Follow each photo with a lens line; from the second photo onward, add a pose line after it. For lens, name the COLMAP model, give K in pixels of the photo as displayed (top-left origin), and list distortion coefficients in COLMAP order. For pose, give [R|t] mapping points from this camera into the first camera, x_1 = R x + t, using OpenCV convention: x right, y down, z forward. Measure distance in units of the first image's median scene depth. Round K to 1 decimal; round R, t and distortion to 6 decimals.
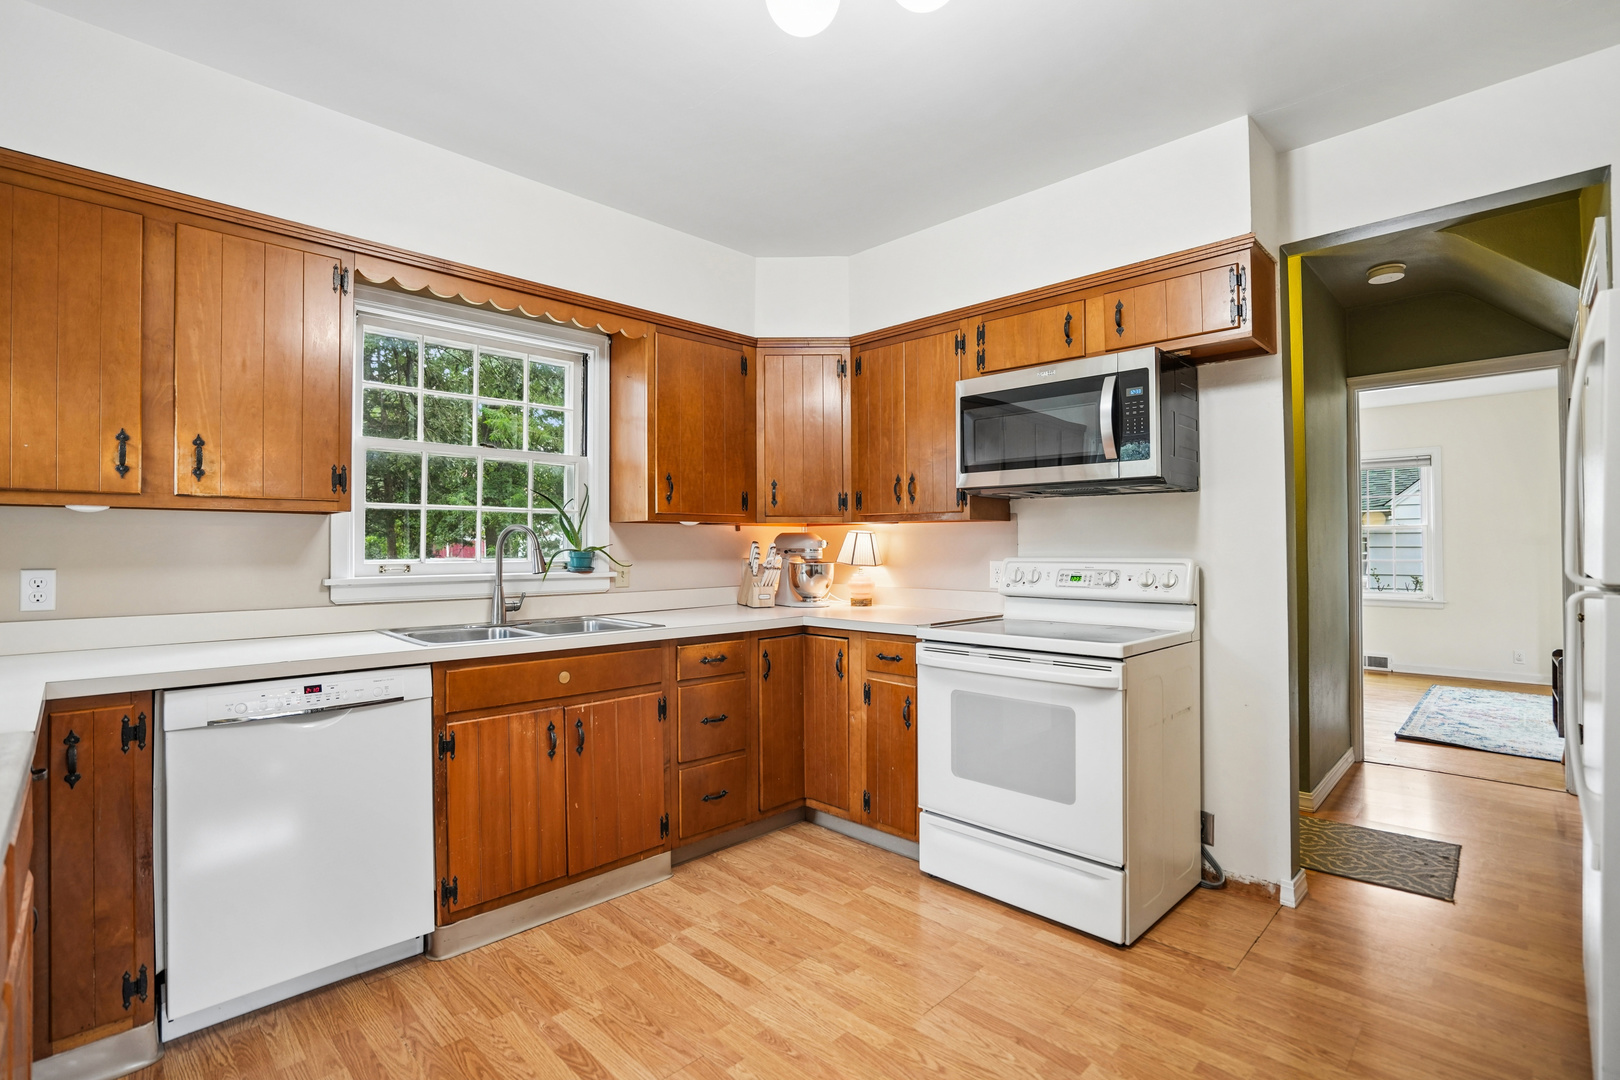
lens RADIAL K [[767.3, 0, 811.1], [0, 767.3, 542.9], [0, 0, 1]] dist [-0.003641, 0.002436]
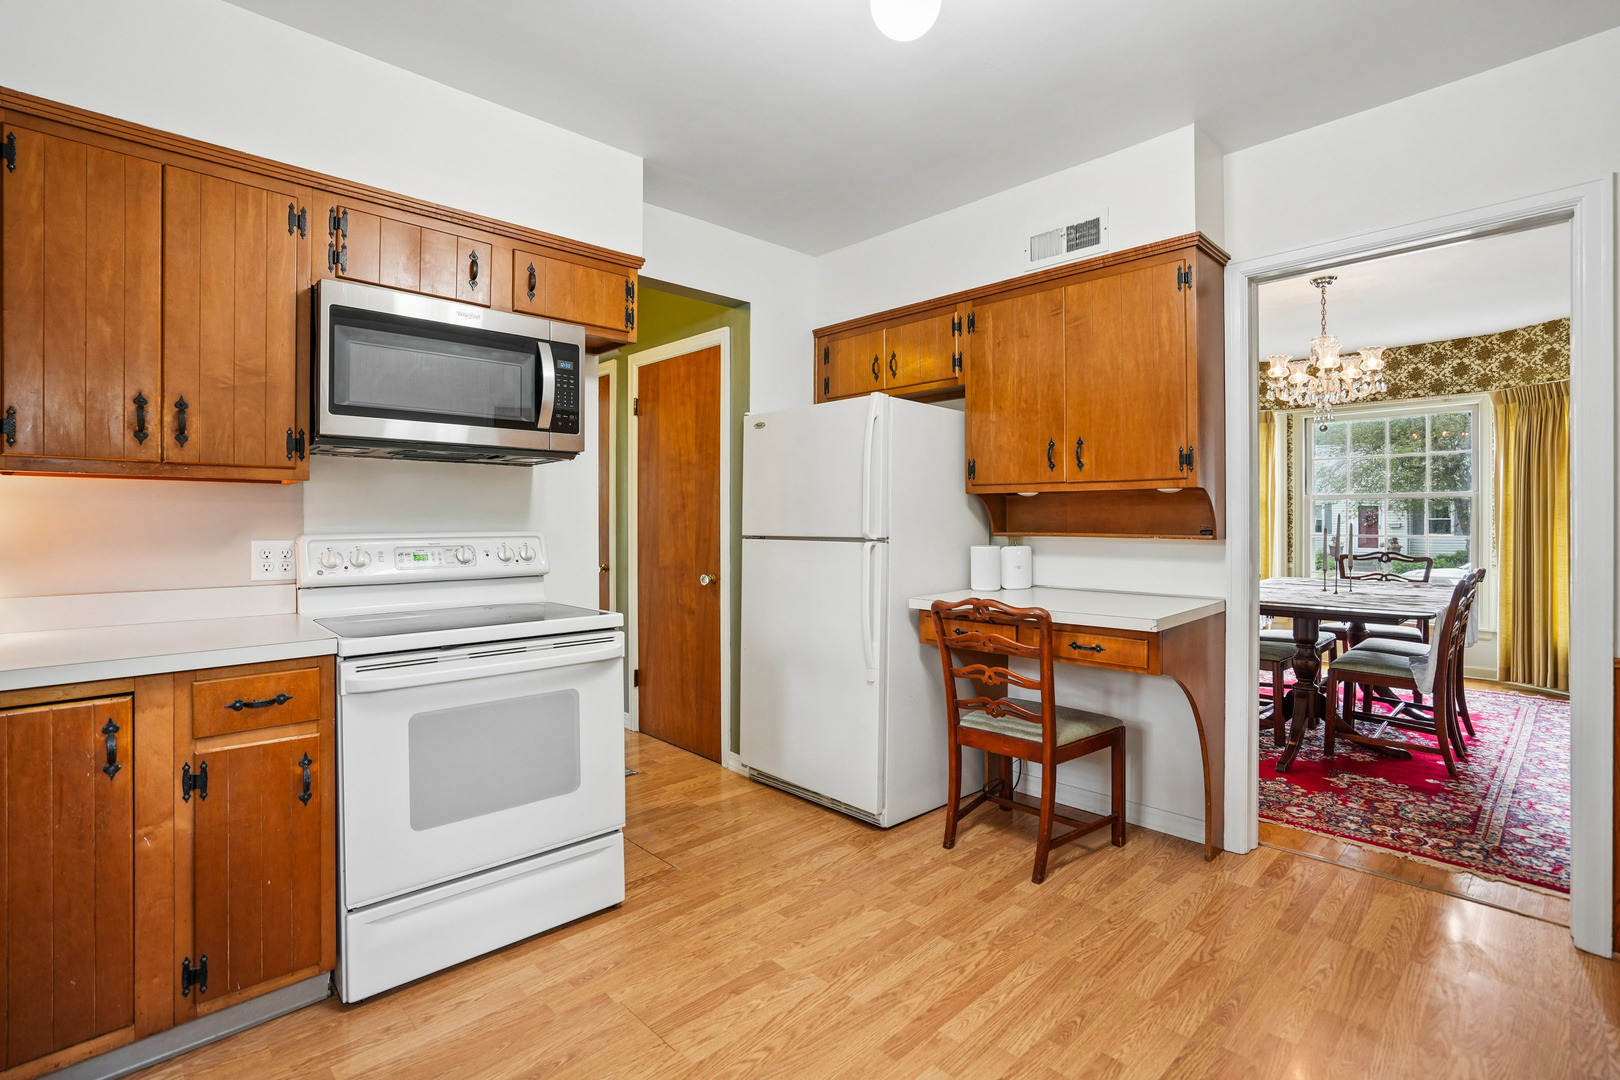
lens RADIAL K [[767.3, 0, 813.4], [0, 767.3, 519.5], [0, 0, 1]] dist [-0.003641, 0.002436]
pose [[0.031065, 0.005575, 0.999502, -0.507867], [-0.001505, 0.999984, -0.005531, 0.009130], [-0.999516, -0.001332, 0.031073, 0.571165]]
